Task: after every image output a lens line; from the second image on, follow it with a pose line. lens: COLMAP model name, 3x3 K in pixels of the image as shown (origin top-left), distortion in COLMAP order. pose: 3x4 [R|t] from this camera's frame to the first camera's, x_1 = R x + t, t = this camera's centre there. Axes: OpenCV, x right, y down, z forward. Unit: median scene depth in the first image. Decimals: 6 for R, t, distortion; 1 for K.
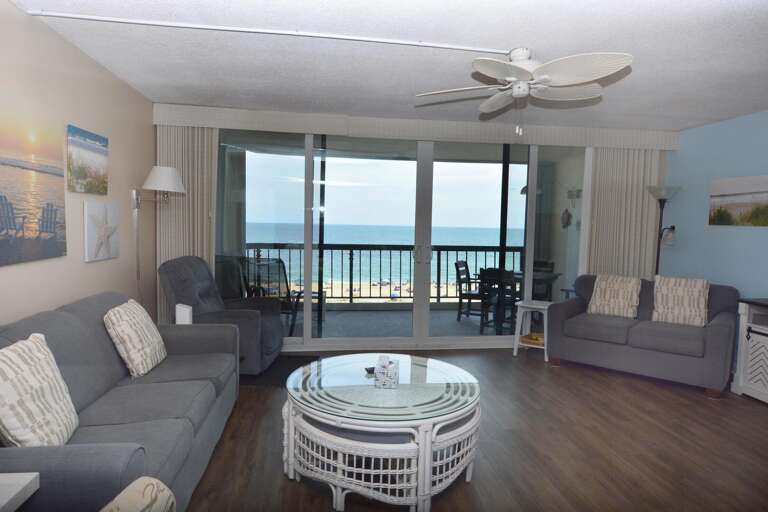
lens RADIAL K [[463.0, 0, 384.0], [0, 463.0, 256.0], [0, 0, 1]] dist [0.002282, -0.030888]
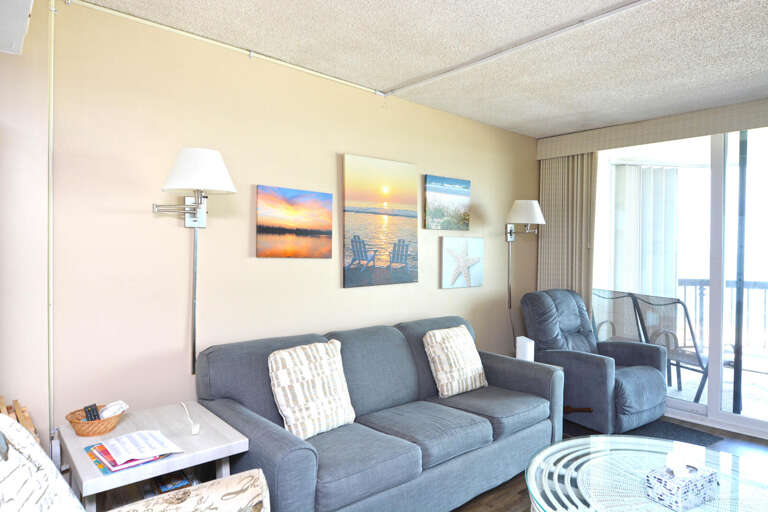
lens RADIAL K [[463.0, 0, 384.0], [0, 463.0, 256.0], [0, 0, 1]] dist [0.002282, -0.030888]
pose [[0.527610, -0.019657, -0.849259, 0.278472], [-0.045591, 0.997636, -0.051415, -0.003240], [0.848262, 0.065846, 0.525467, 0.268847]]
